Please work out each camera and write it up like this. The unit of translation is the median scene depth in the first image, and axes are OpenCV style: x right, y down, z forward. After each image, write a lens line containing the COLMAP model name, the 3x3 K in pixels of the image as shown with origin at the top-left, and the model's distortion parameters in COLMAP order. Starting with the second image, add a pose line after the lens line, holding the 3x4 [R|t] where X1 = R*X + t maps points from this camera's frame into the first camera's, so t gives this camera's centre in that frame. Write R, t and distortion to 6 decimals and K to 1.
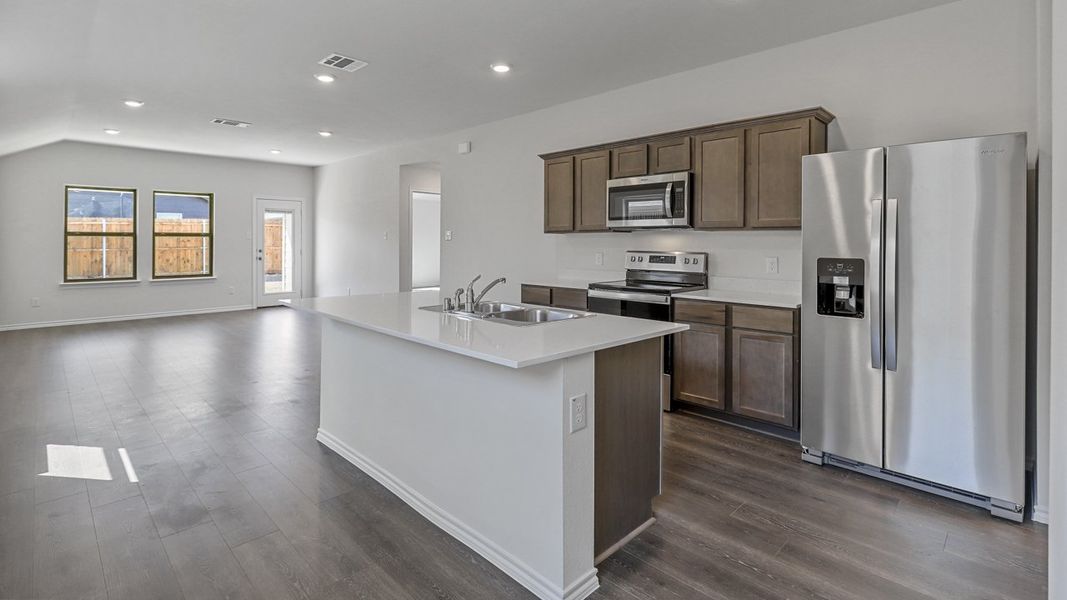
lens RADIAL K [[494.9, 0, 524.4], [0, 494.9, 264.2], [0, 0, 1]] dist [0.004625, 0.001277]
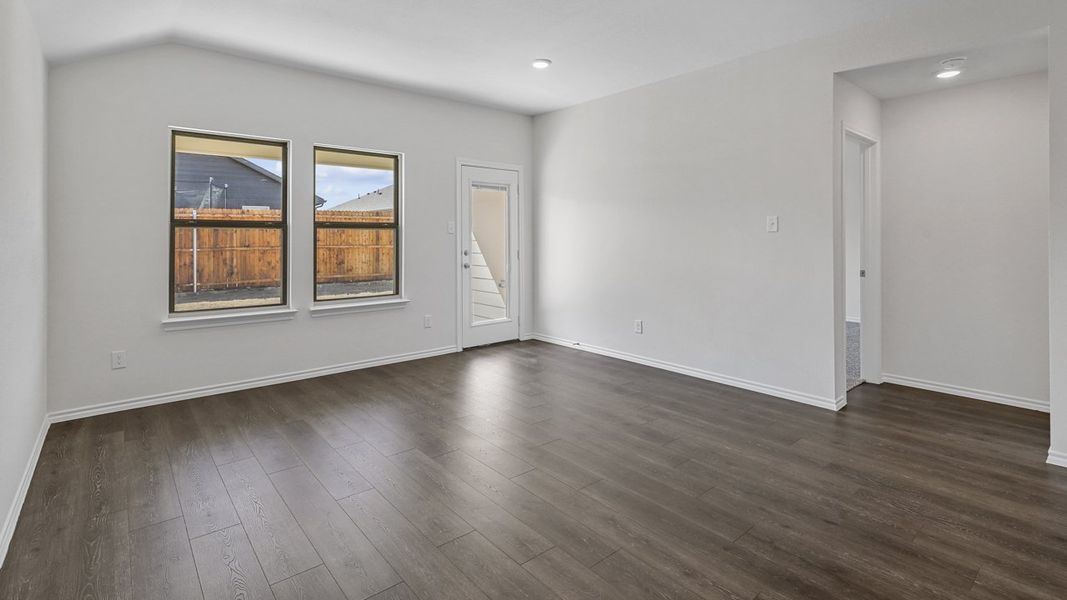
lens RADIAL K [[494.9, 0, 525.0], [0, 494.9, 260.9], [0, 0, 1]] dist [0.004625, 0.001277]
pose [[0.996841, -0.000326, -0.079426, -0.415852], [0.000292, 1.000000, -0.000437, -0.017207], [0.079426, 0.000412, 0.996841, 0.415385]]
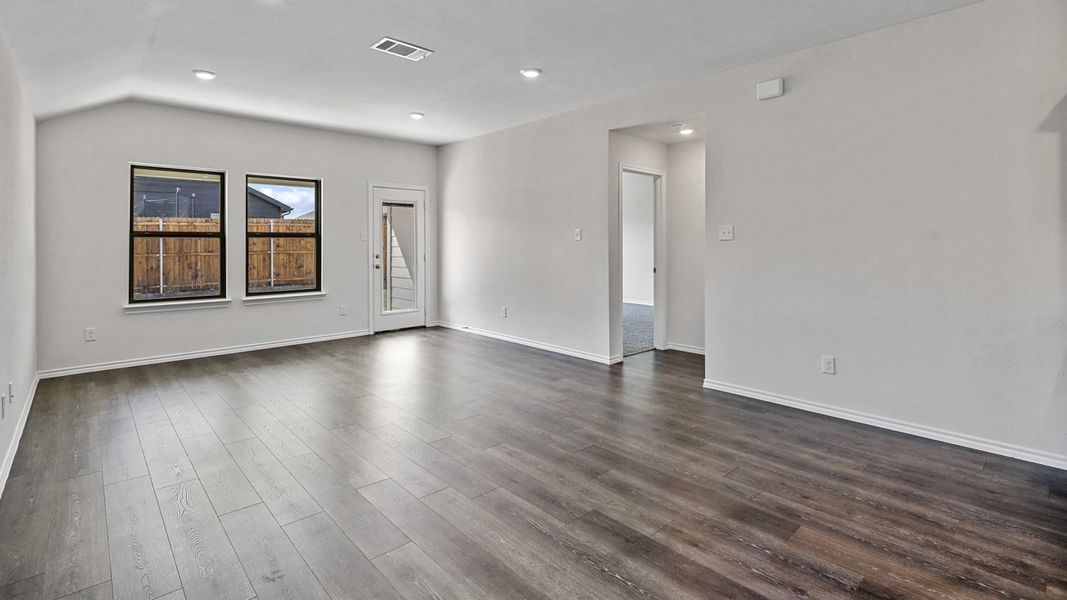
lens RADIAL K [[494.9, 0, 537.1], [0, 494.9, 266.7], [0, 0, 1]] dist [0.004625, 0.001277]
pose [[0.999518, -0.003657, -0.030822, -0.269071], [0.003691, 0.999993, 0.001042, -0.011539], [0.030818, -0.001155, 0.999524, 0.260393]]
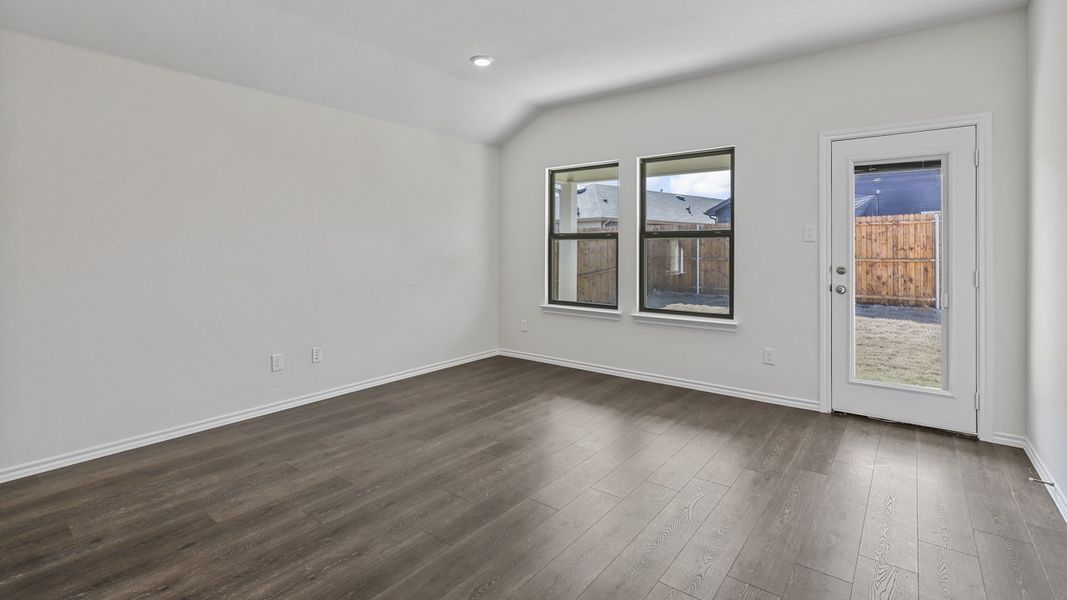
lens RADIAL K [[494.9, 0, 516.6], [0, 494.9, 265.2], [0, 0, 1]] dist [0.004625, 0.001277]
pose [[0.118078, 0.033167, -0.992450, -0.170275], [-0.049973, 0.998374, 0.027420, -0.029574], [0.991746, 0.046358, 0.119543, 0.695592]]
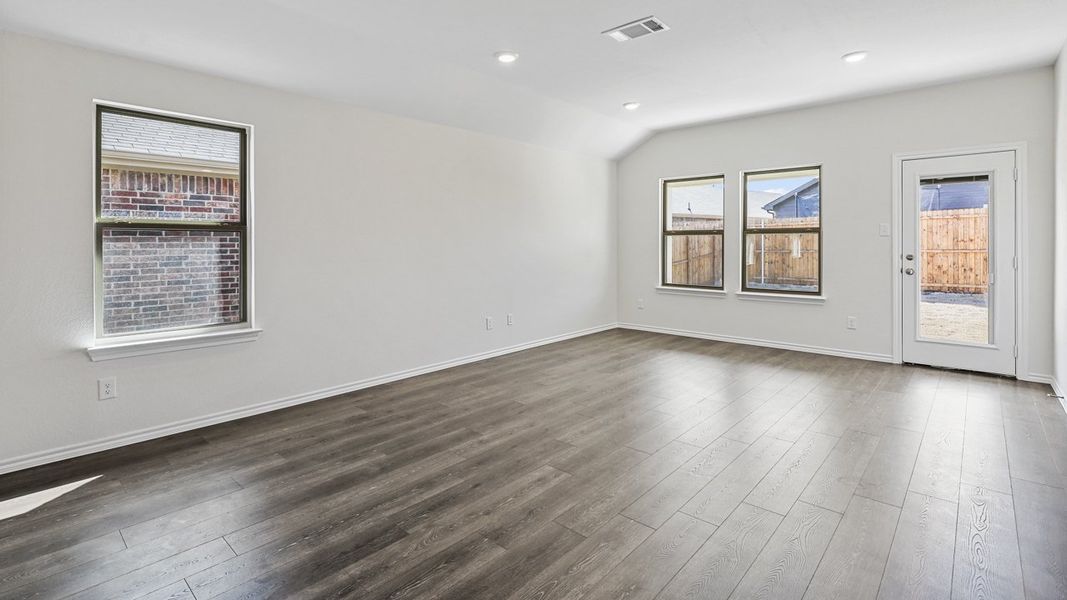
lens RADIAL K [[494.9, 0, 516.0], [0, 494.9, 260.2], [0, 0, 1]] dist [0.004625, 0.001277]
pose [[0.043324, 0.035304, -0.998437, -0.017035], [-0.044526, 0.998451, 0.033373, -0.023382], [0.998068, 0.043011, 0.044829, 0.553062]]
